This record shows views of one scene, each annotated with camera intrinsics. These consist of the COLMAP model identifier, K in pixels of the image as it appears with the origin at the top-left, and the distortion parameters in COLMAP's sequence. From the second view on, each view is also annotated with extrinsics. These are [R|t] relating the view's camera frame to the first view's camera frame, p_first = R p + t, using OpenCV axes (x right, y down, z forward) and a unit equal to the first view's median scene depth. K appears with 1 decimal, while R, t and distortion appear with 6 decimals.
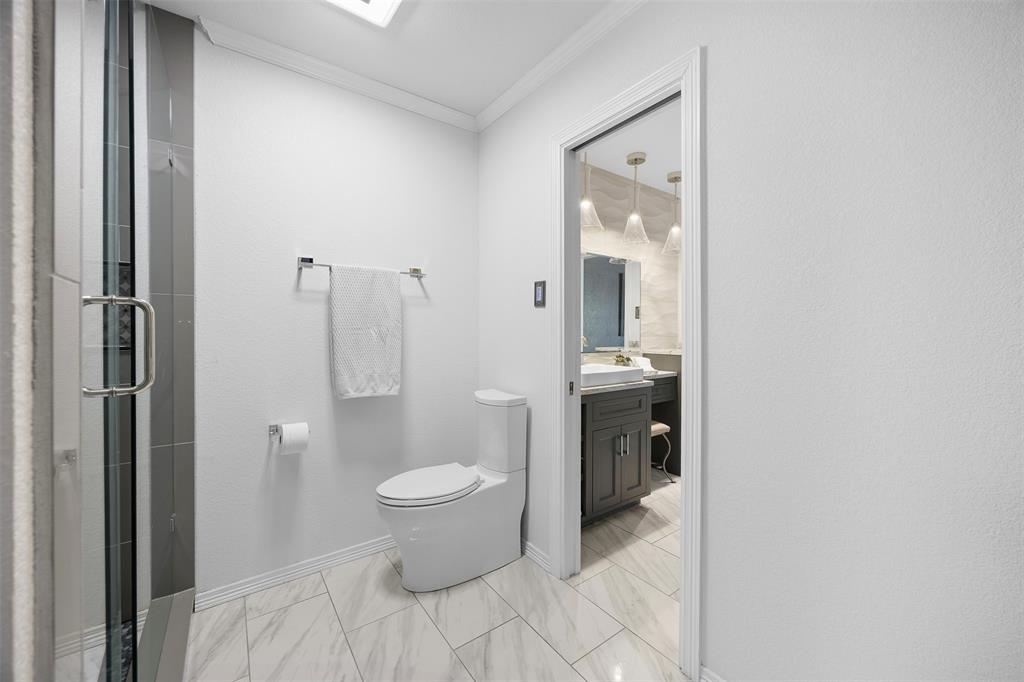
lens RADIAL K [[391.2, 0, 513.0], [0, 391.2, 336.8], [0, 0, 1]] dist [-0.003715, 0.000053]
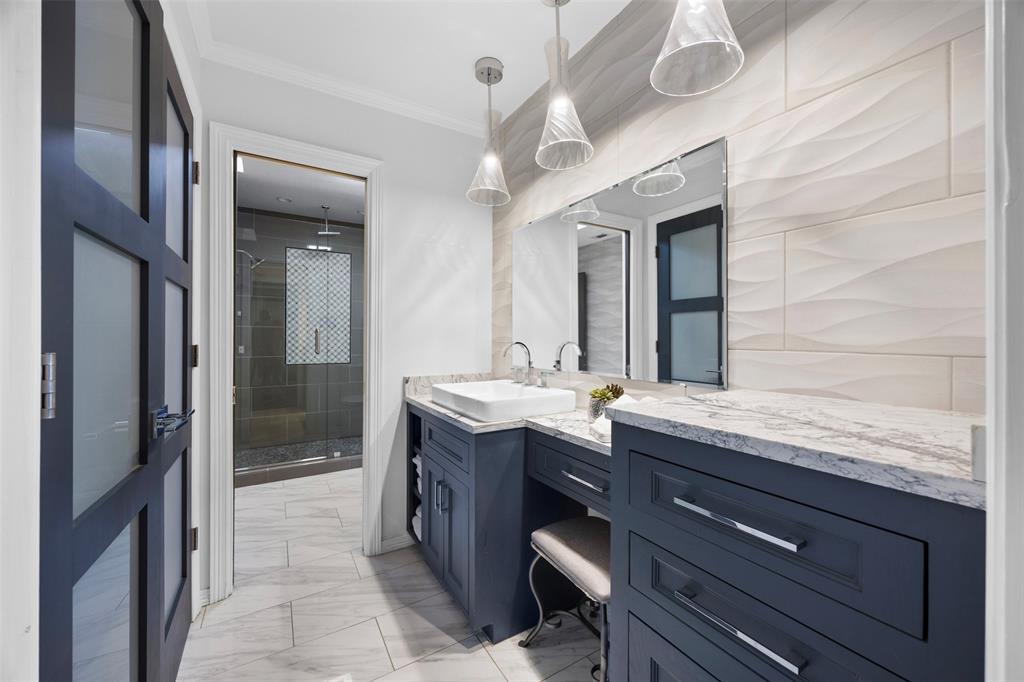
lens RADIAL K [[391.2, 0, 511.0], [0, 391.2, 337.3], [0, 0, 1]] dist [-0.003715, 0.000053]
pose [[-0.085234, 0.001461, -0.996360, 0.988738], [-0.009157, 0.999956, 0.002250, -0.014247], [0.996319, 0.009315, -0.085217, 1.204621]]
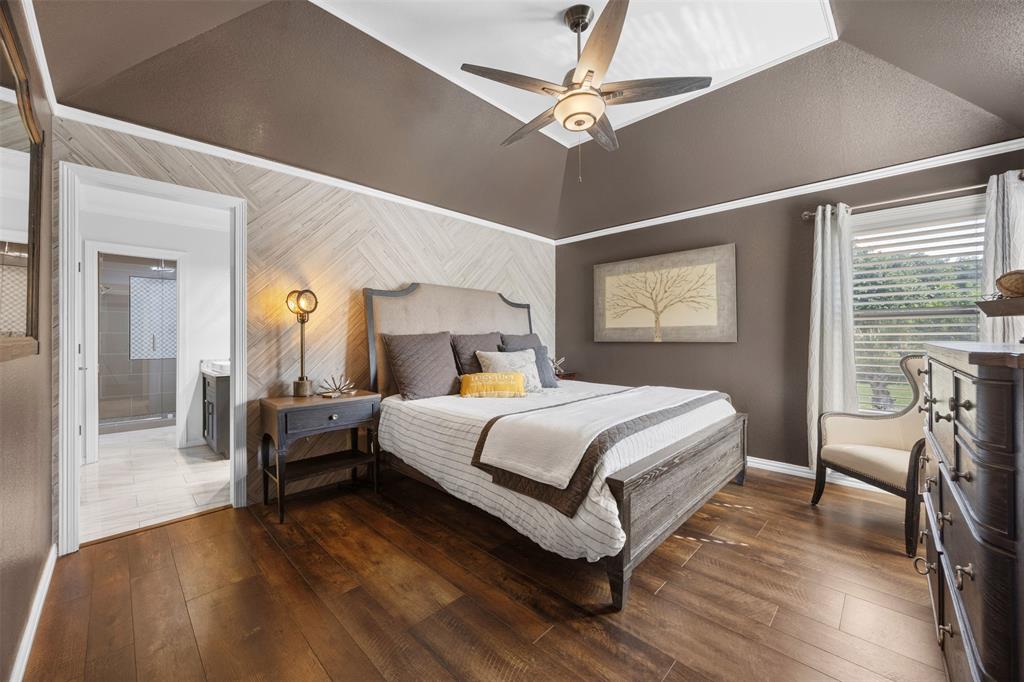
lens RADIAL K [[391.2, 0, 512.3], [0, 391.2, 337.4], [0, 0, 1]] dist [-0.003715, 0.000053]
pose [[0.159661, 0.002014, -0.987170, 2.164317], [-0.001139, 0.999998, 0.001856, -0.026615], [0.987171, 0.000828, 0.159663, 2.052638]]
